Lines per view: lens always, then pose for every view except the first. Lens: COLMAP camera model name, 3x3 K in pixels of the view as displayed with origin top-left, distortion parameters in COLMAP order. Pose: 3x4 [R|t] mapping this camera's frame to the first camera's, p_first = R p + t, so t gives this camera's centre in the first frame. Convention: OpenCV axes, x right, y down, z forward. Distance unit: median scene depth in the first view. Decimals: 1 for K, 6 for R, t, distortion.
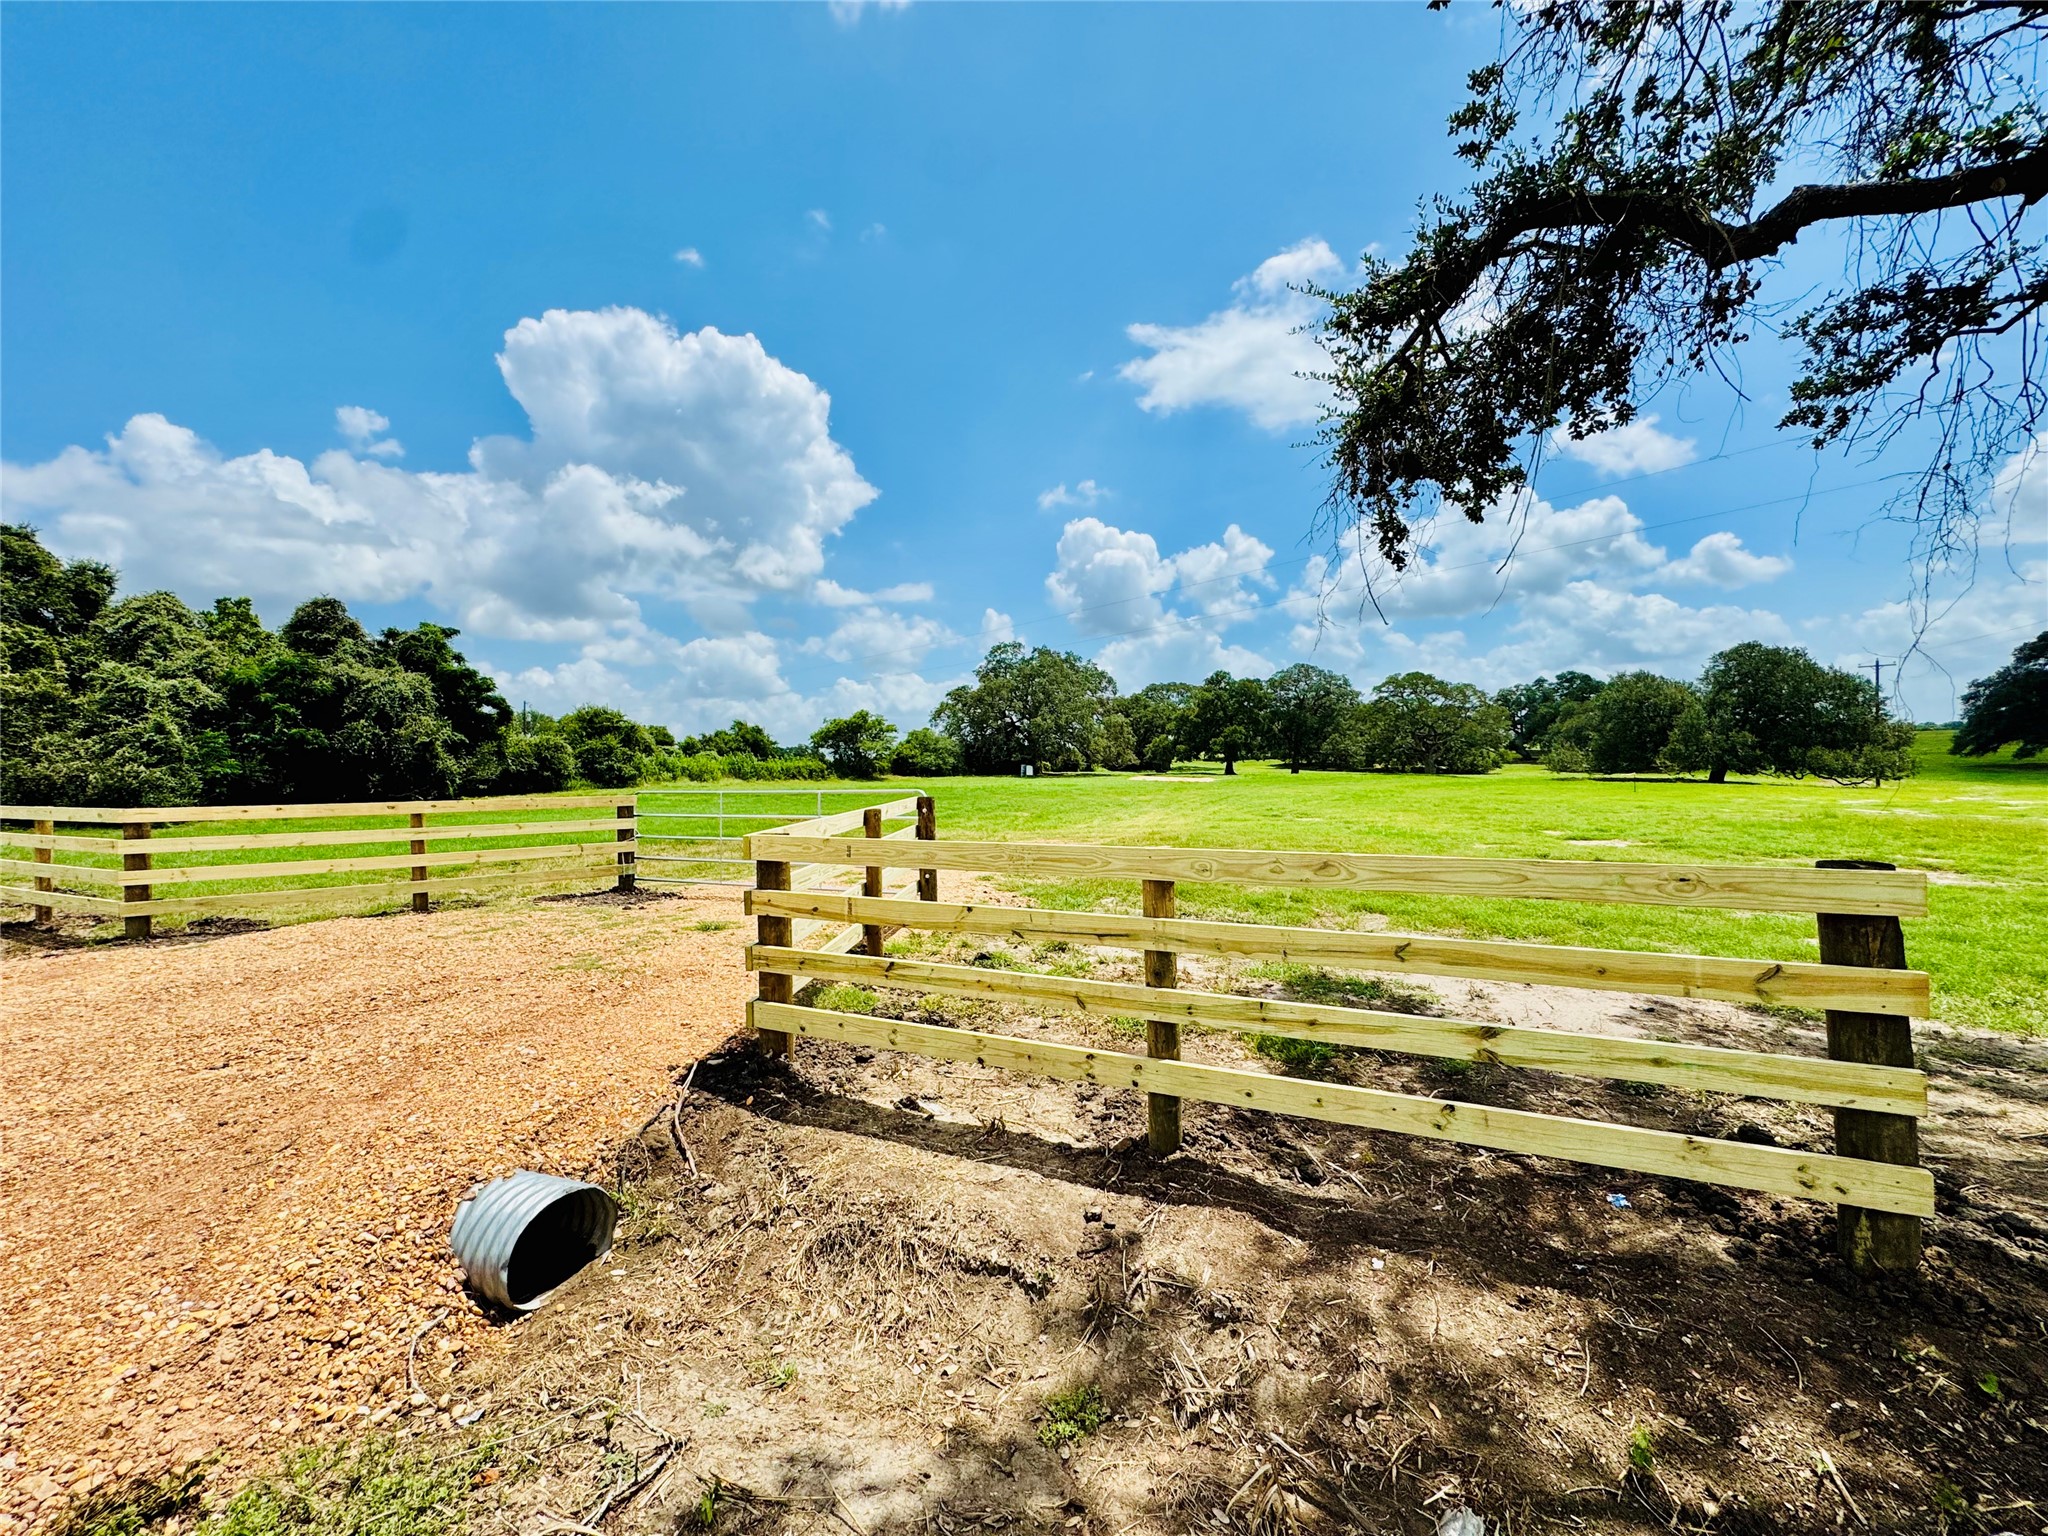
lens RADIAL K [[826.4, 0, 1025.3], [0, 826.4, 763.7], [0, 0, 1]] dist [0.003152, -0.000149]
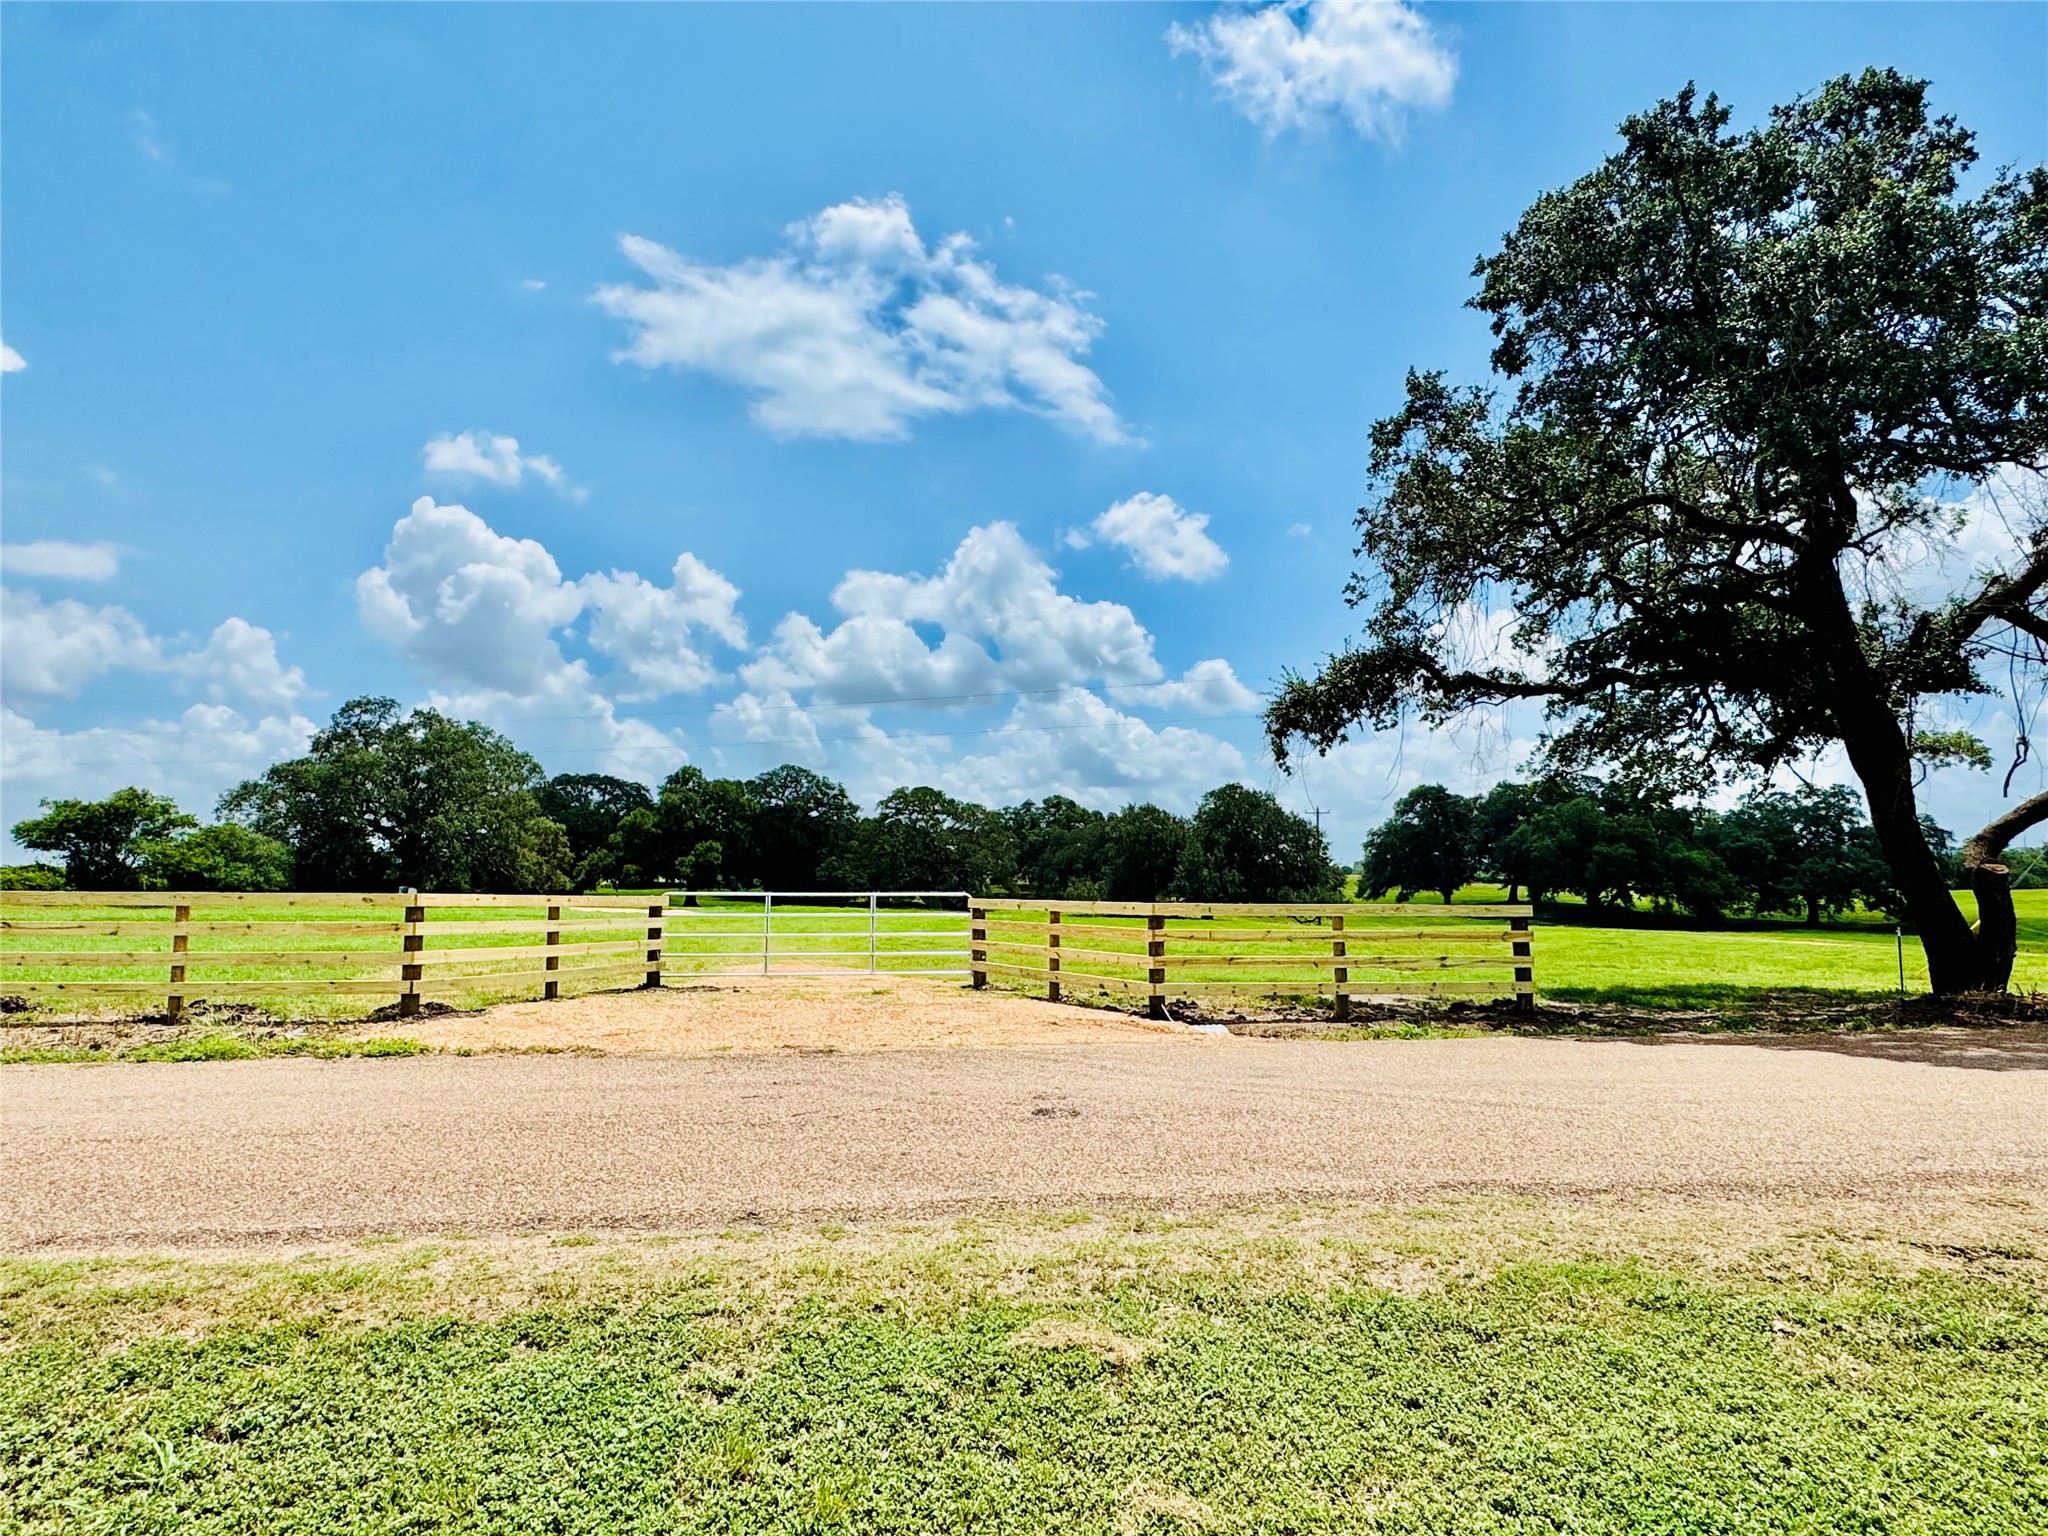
lens RADIAL K [[1196.5, 0, 1025.4], [0, 1196.5, 769.2], [0, 0, 1]] dist [-0.018034, -0.000761]
pose [[0.833691, 0.077310, 0.546792, -0.135357], [-0.019391, 0.993640, -0.110924, 0.005255], [-0.551890, 0.081873, 0.829888, -0.080872]]
